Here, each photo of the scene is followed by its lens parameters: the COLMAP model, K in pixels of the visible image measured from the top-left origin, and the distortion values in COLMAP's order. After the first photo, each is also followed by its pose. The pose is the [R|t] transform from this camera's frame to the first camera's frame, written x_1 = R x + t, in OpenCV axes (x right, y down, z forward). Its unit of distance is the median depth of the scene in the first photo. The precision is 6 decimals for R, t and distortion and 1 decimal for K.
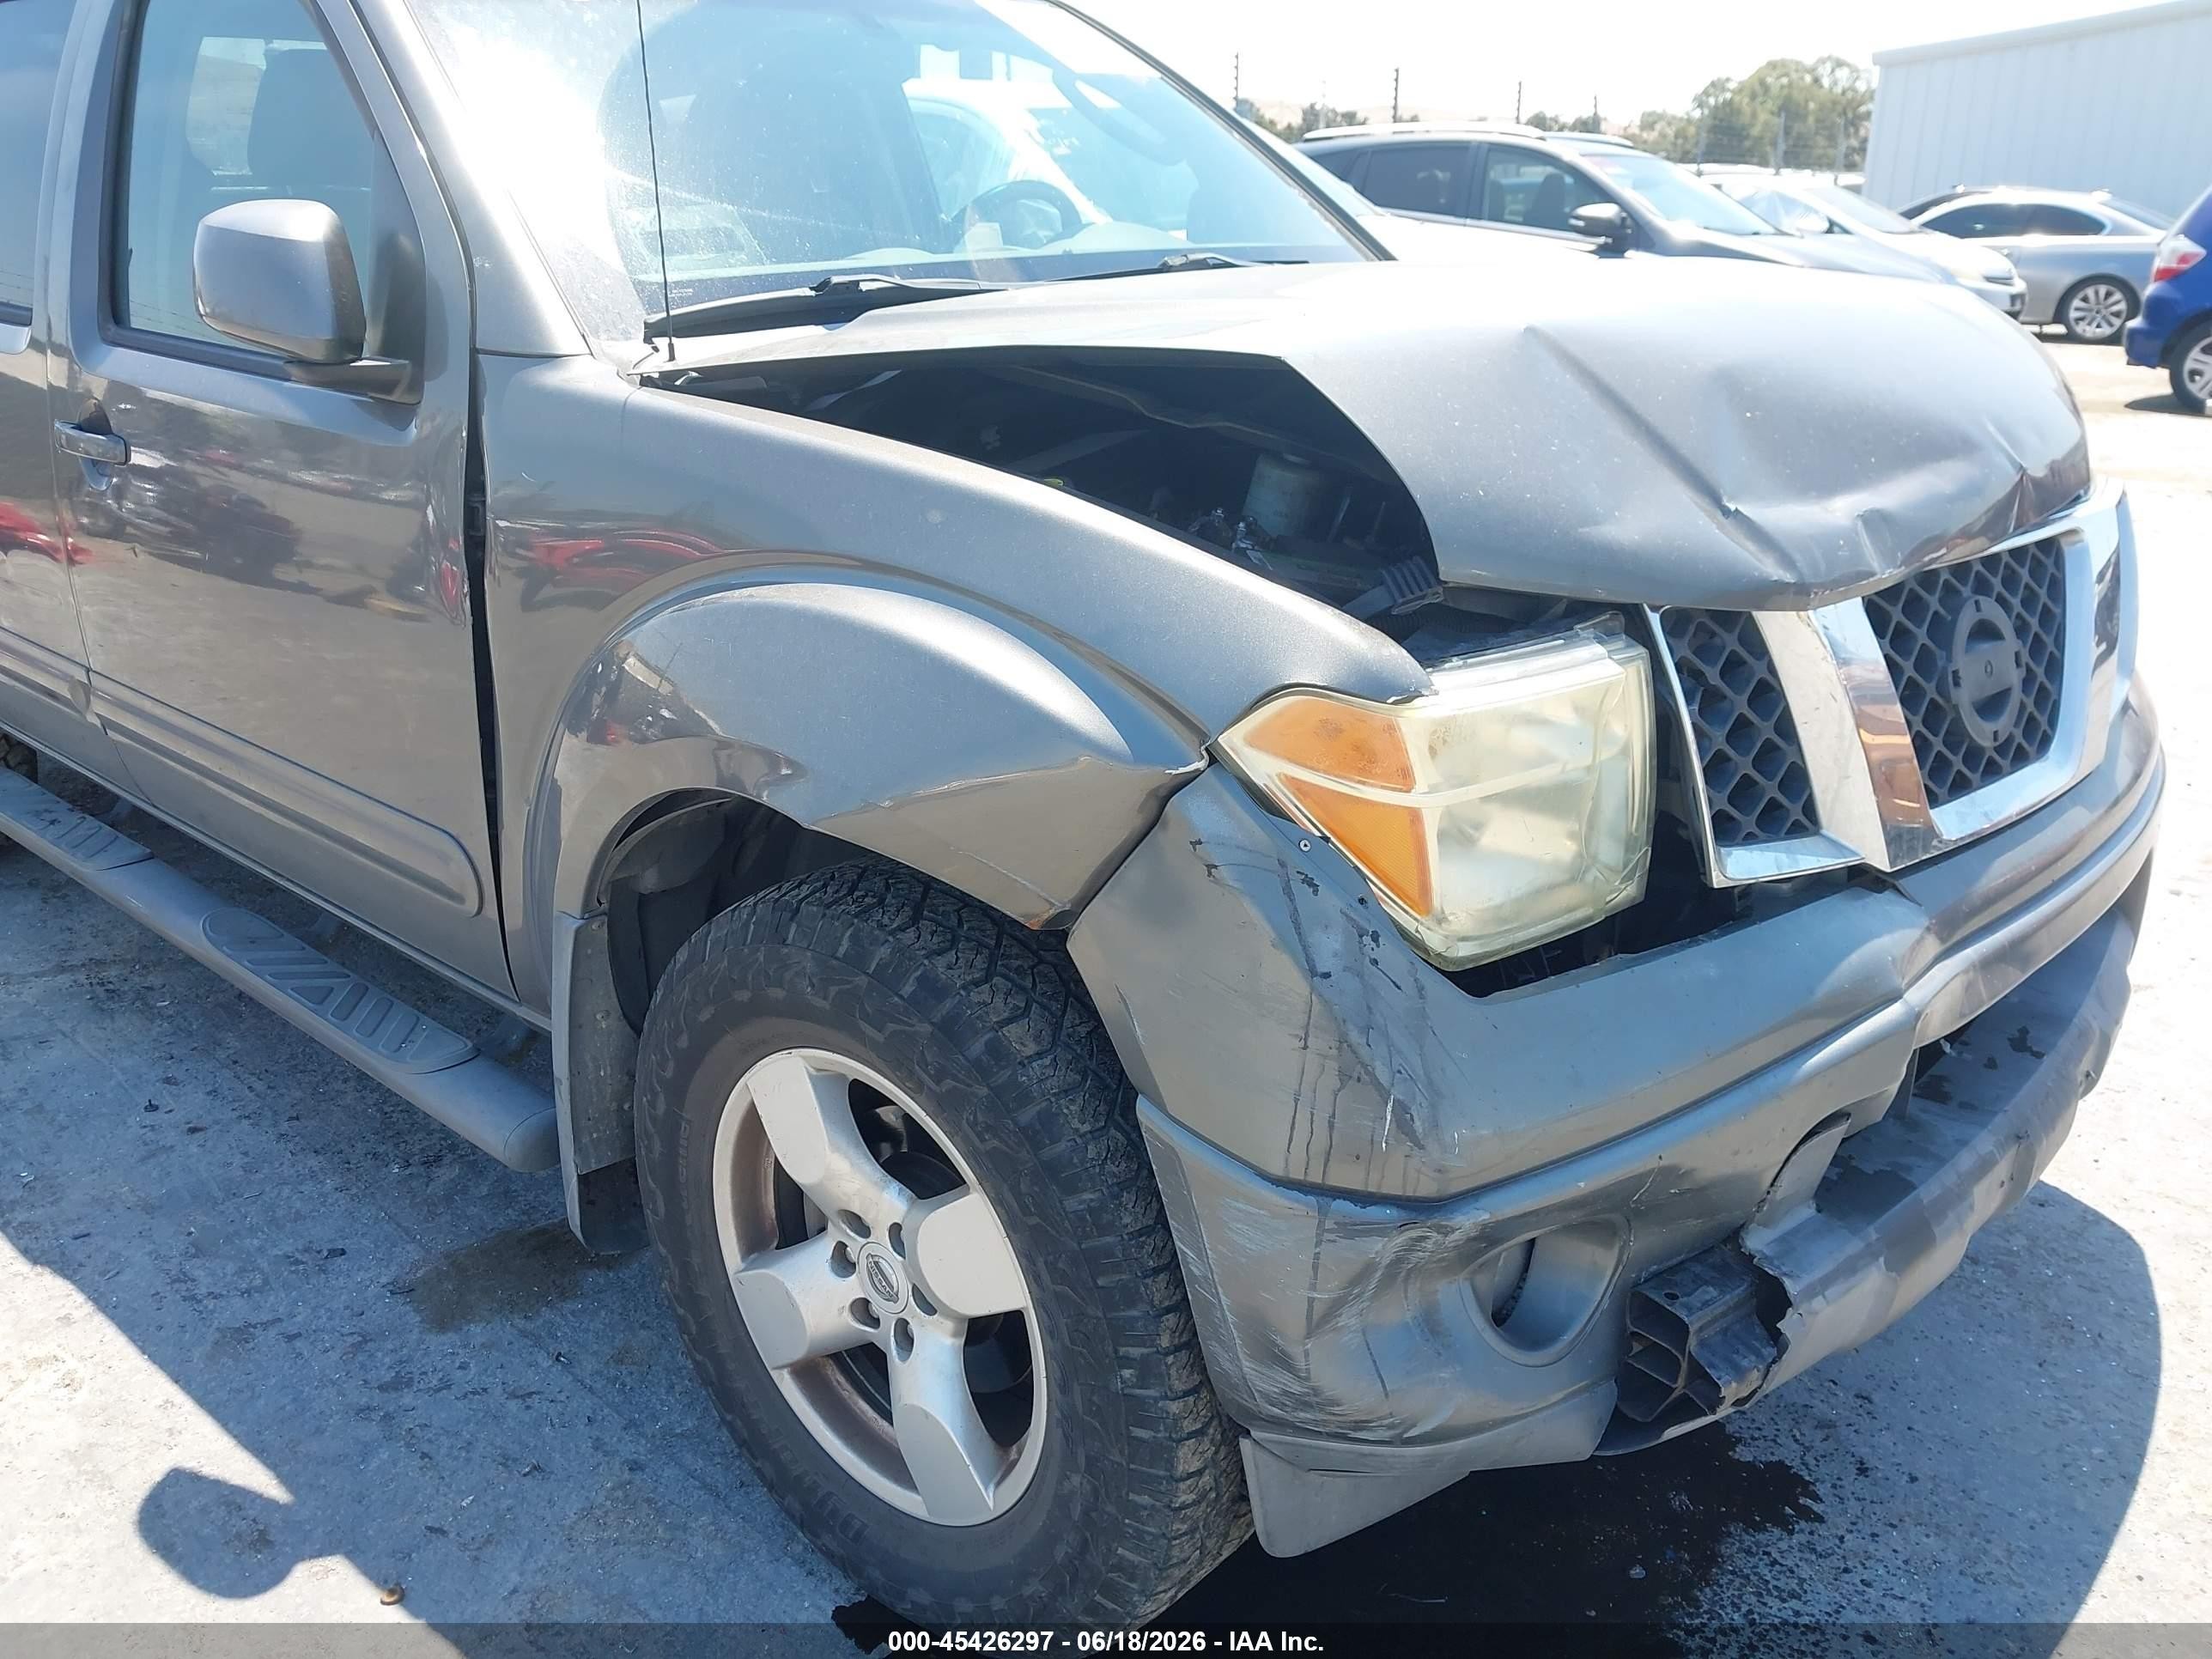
lens RADIAL K [[1825.2, 0, 1113.9], [0, 1825.2, 847.4], [0, 0, 1]] dist [-0.016121, -0.009846]
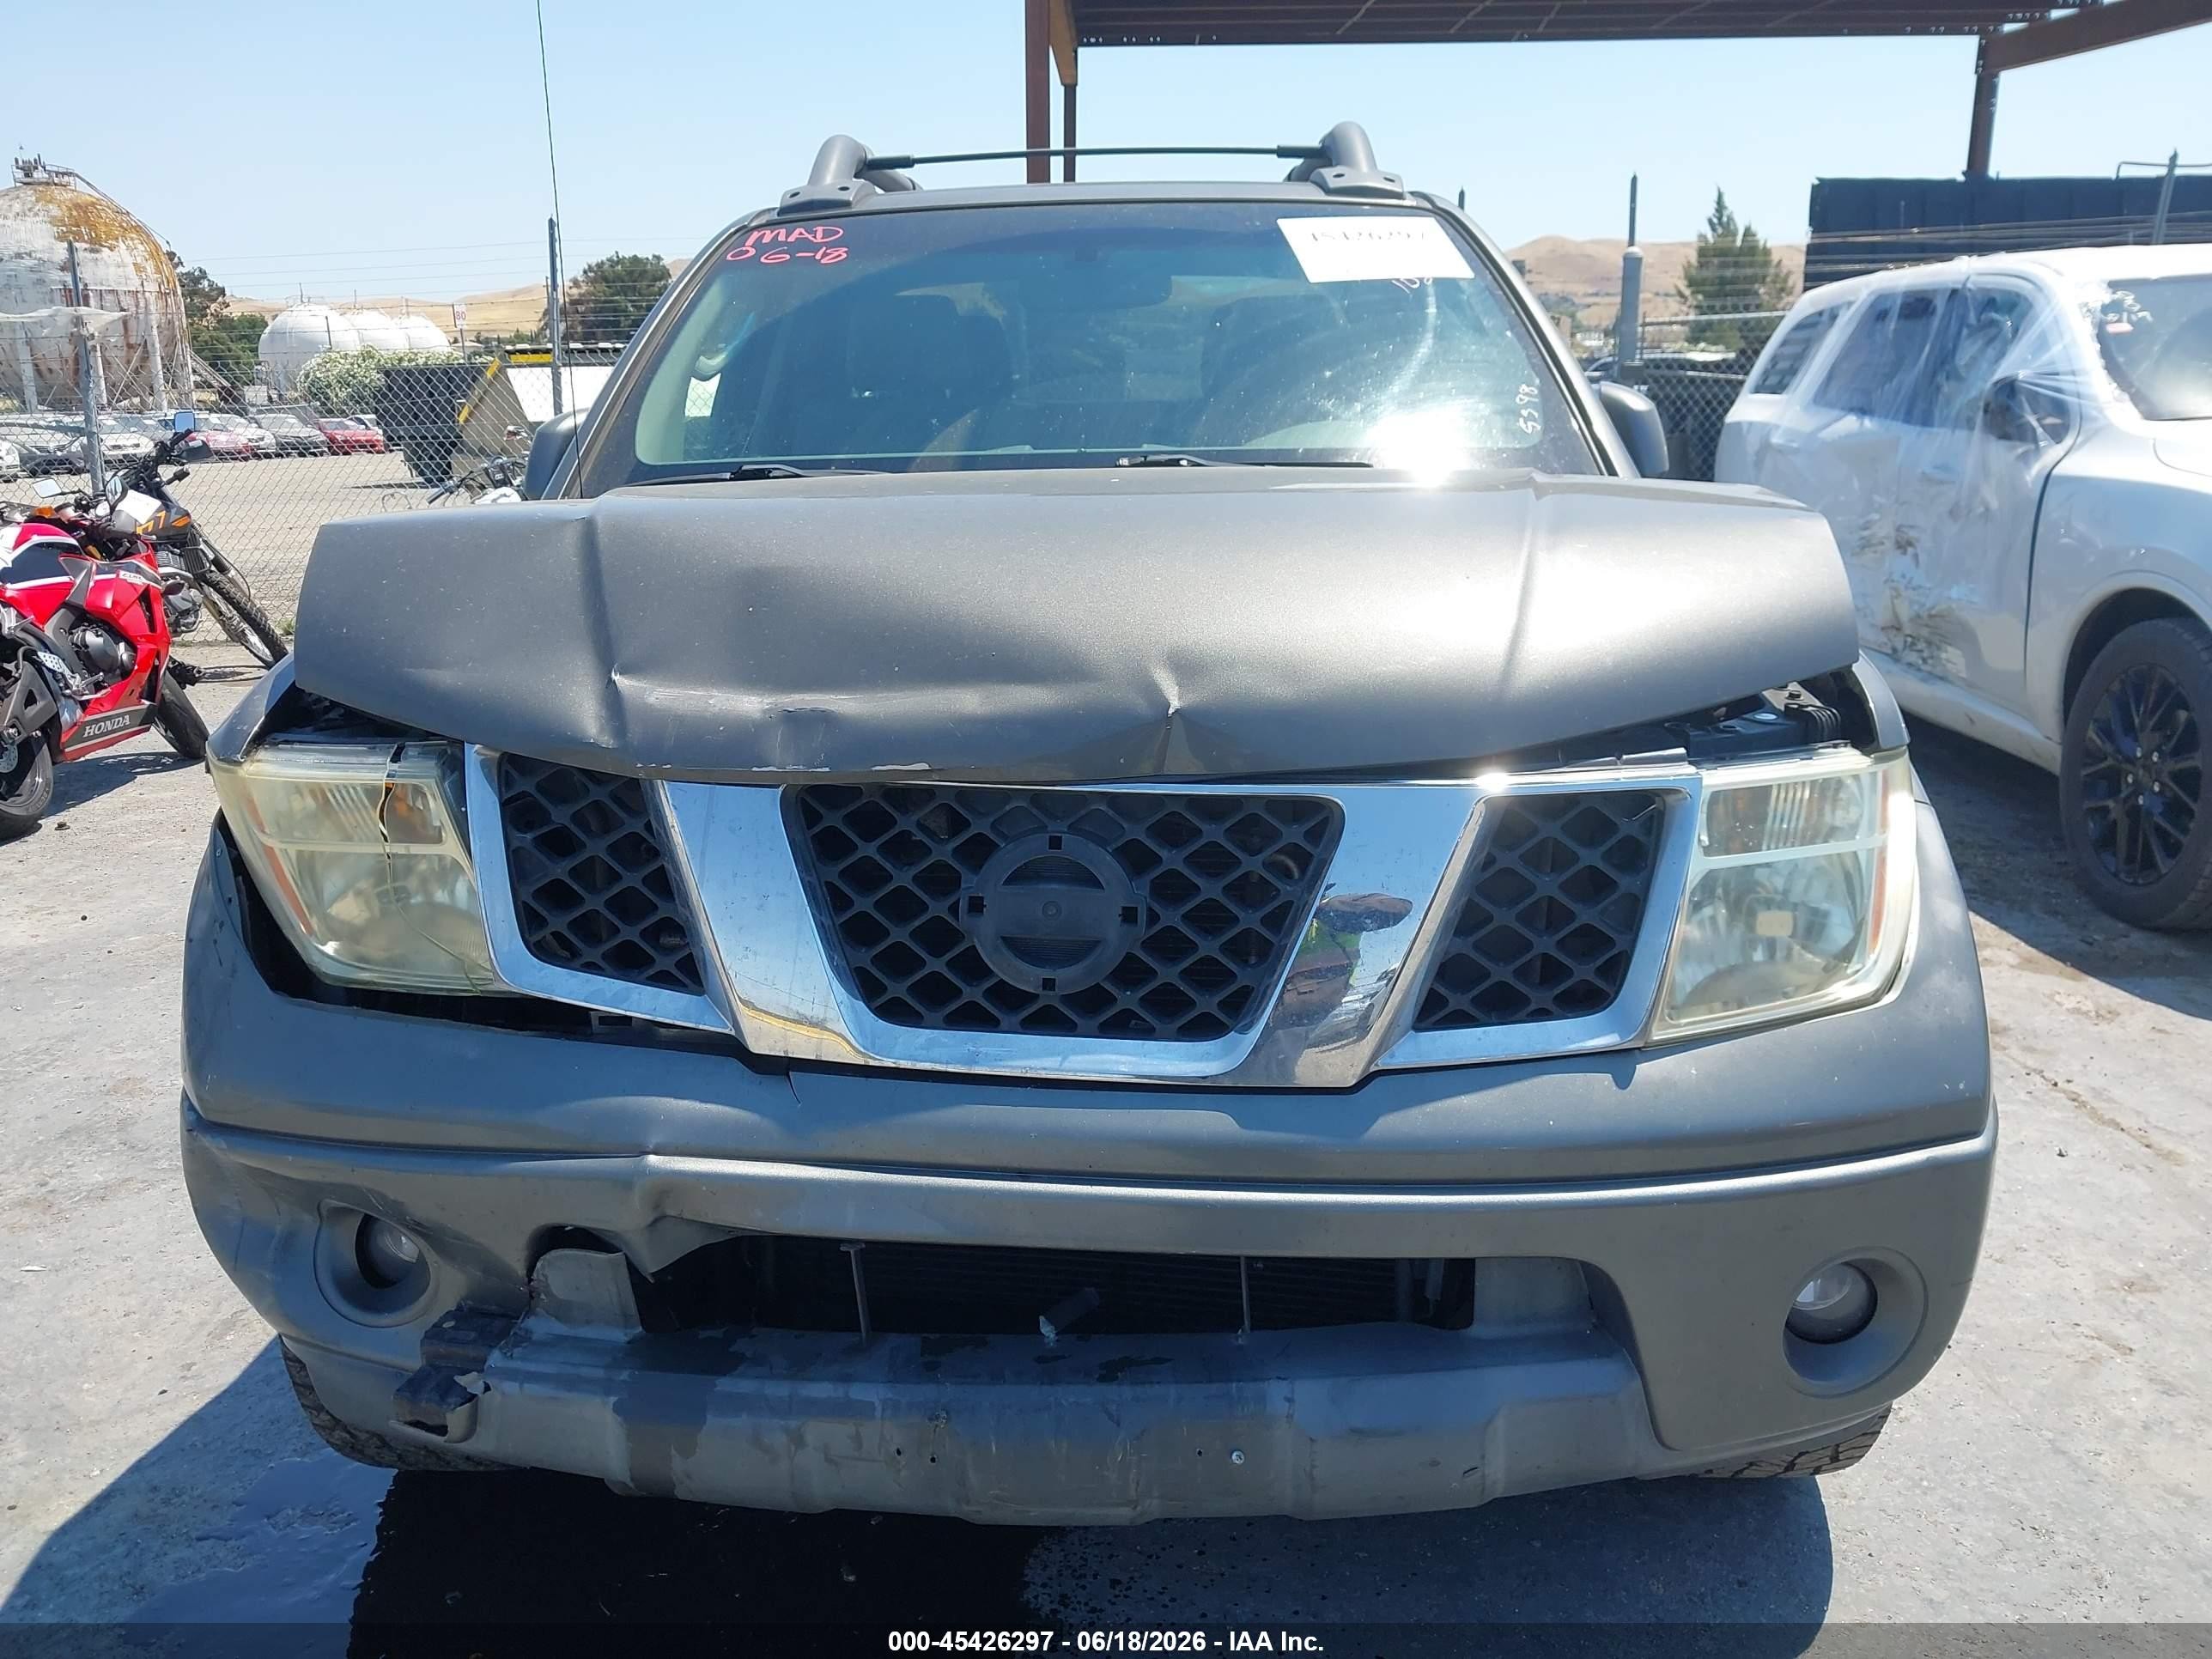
lens RADIAL K [[1774.4, 0, 1106.0], [0, 1774.4, 829.5], [0, 0, 1]] dist [0.130857, -0.101308]
pose [[0.637160, 0.181802, -0.748983, 1.330623], [-0.254932, 0.966795, 0.017801, -0.183459], [0.727349, 0.179597, 0.662351, 0.464722]]
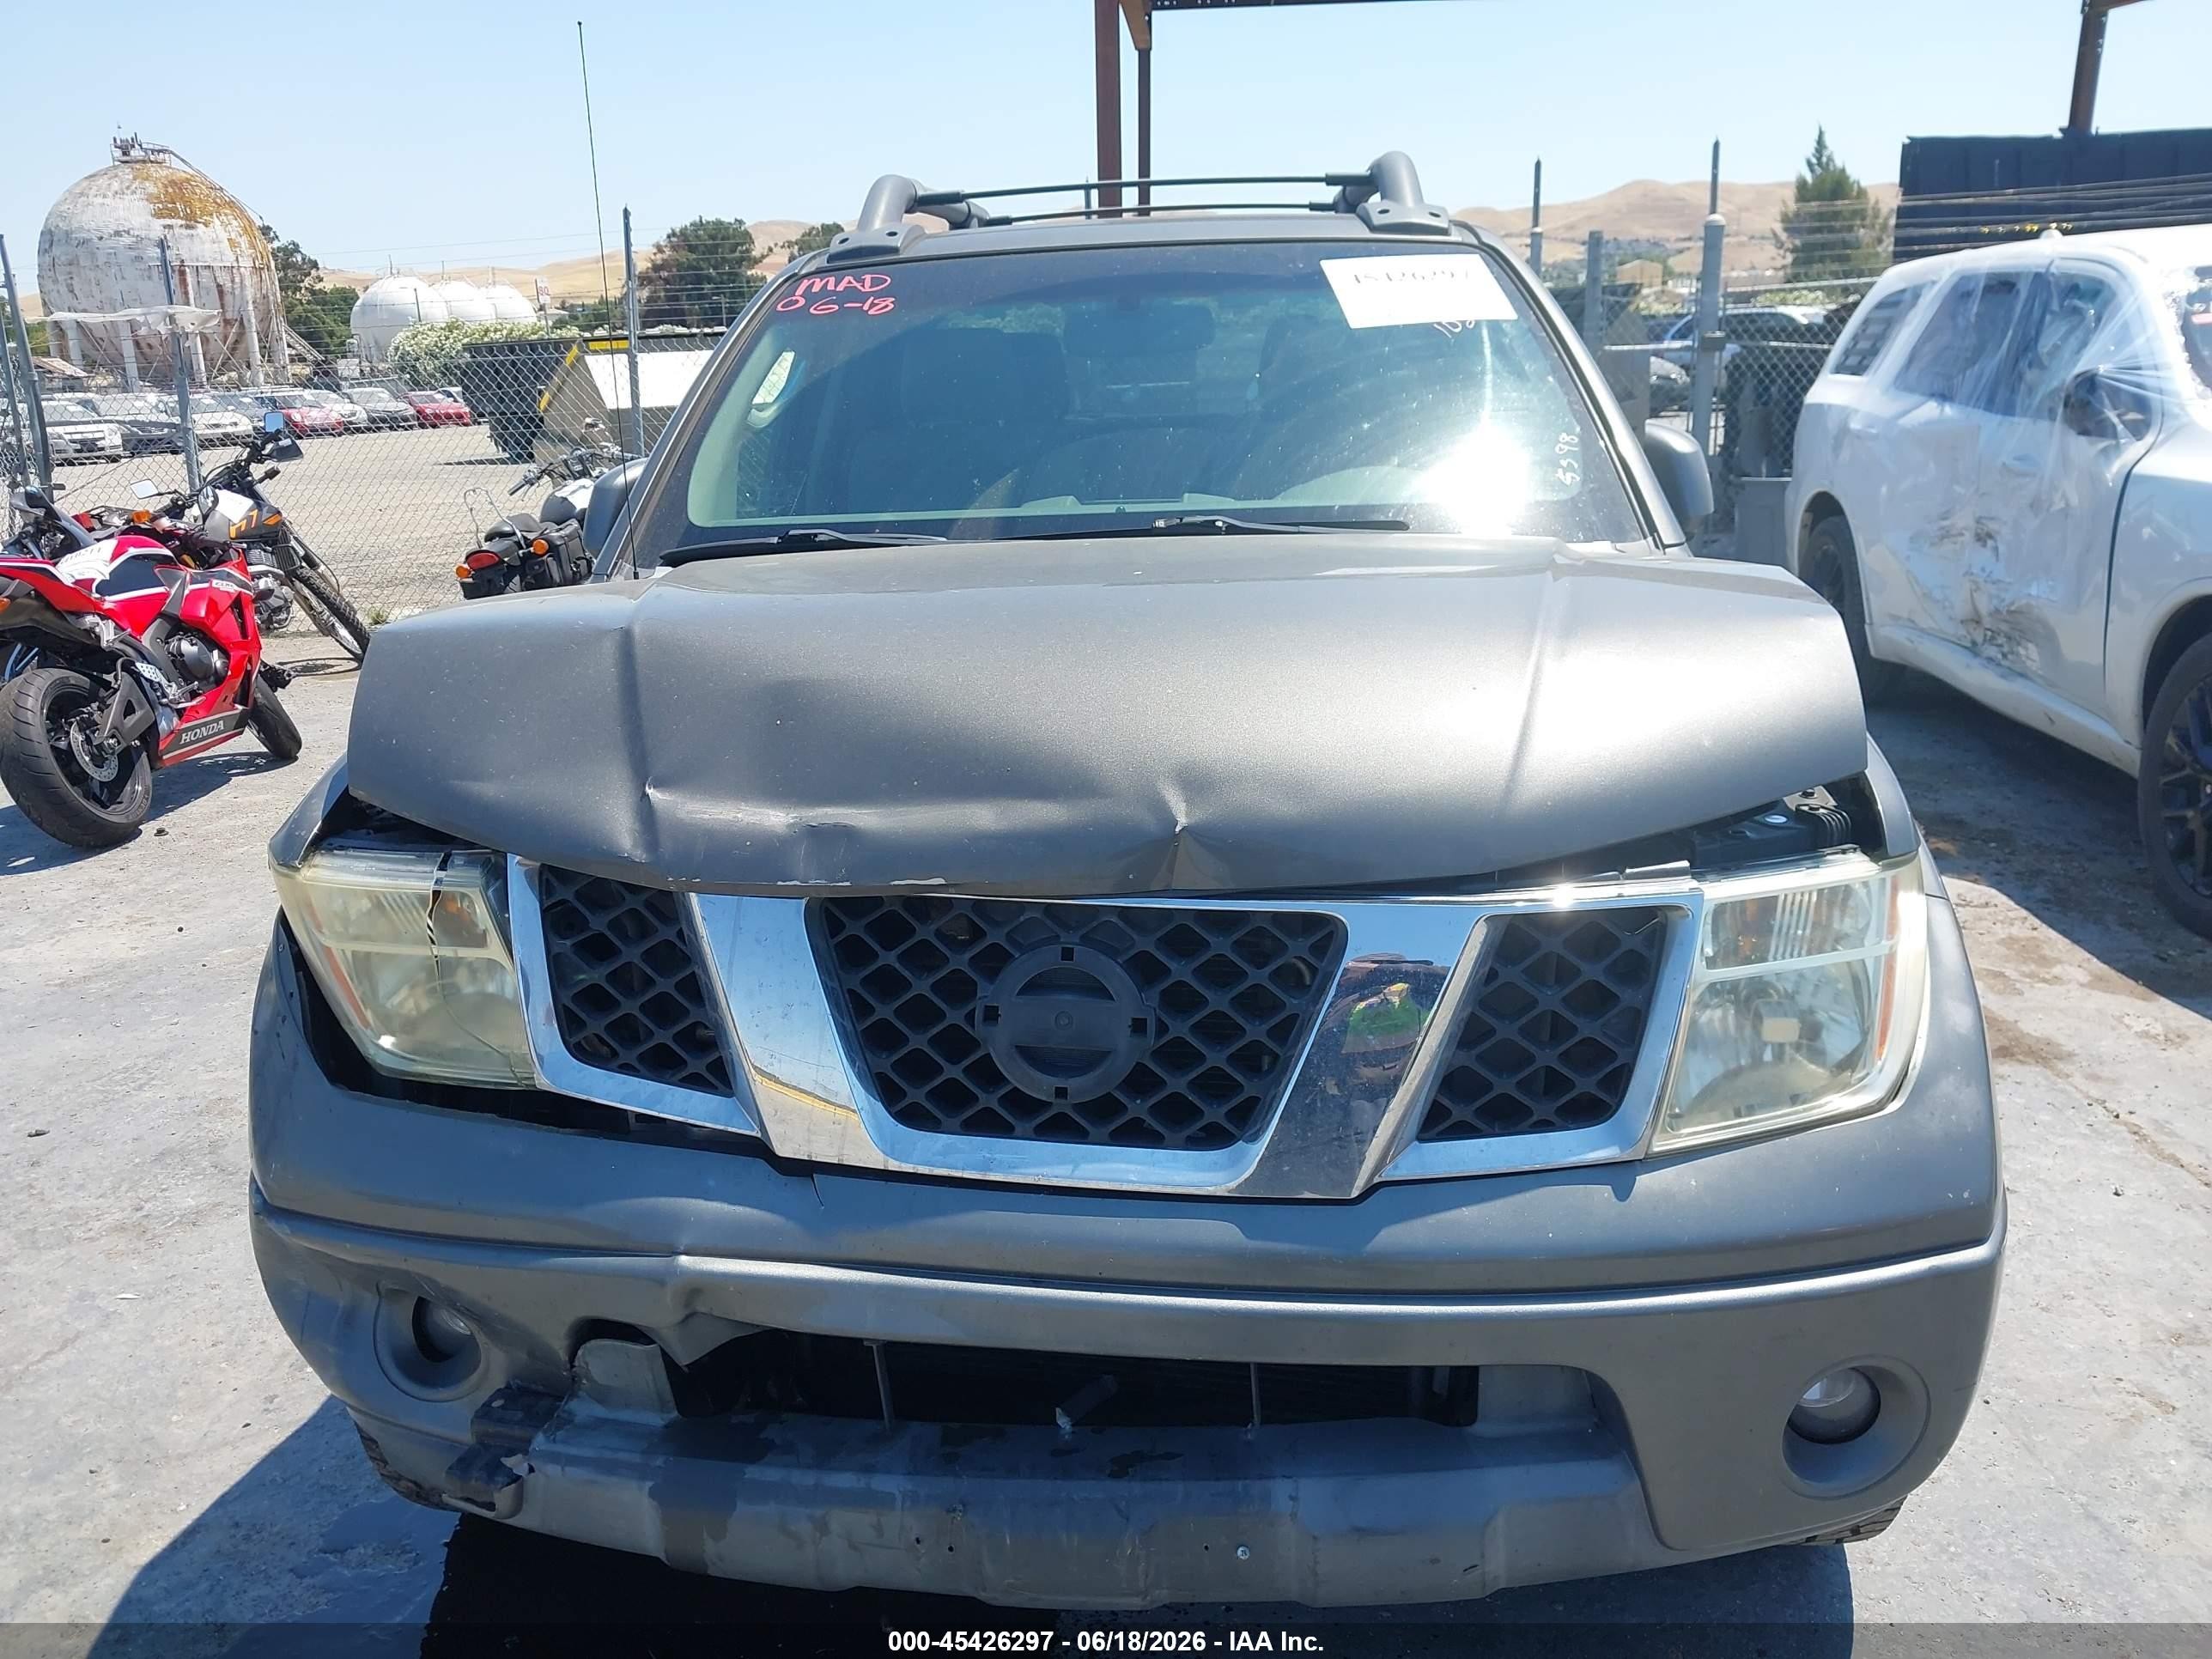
lens RADIAL K [[1777.3, 0, 1101.4], [0, 1777.3, 836.1], [0, 0, 1]] dist [0.109491, -0.056868]
pose [[0.602186, 0.200044, -0.772887, 1.361180], [-0.251821, 0.966272, 0.053894, -0.281561], [0.757600, 0.162175, 0.632251, 0.458973]]
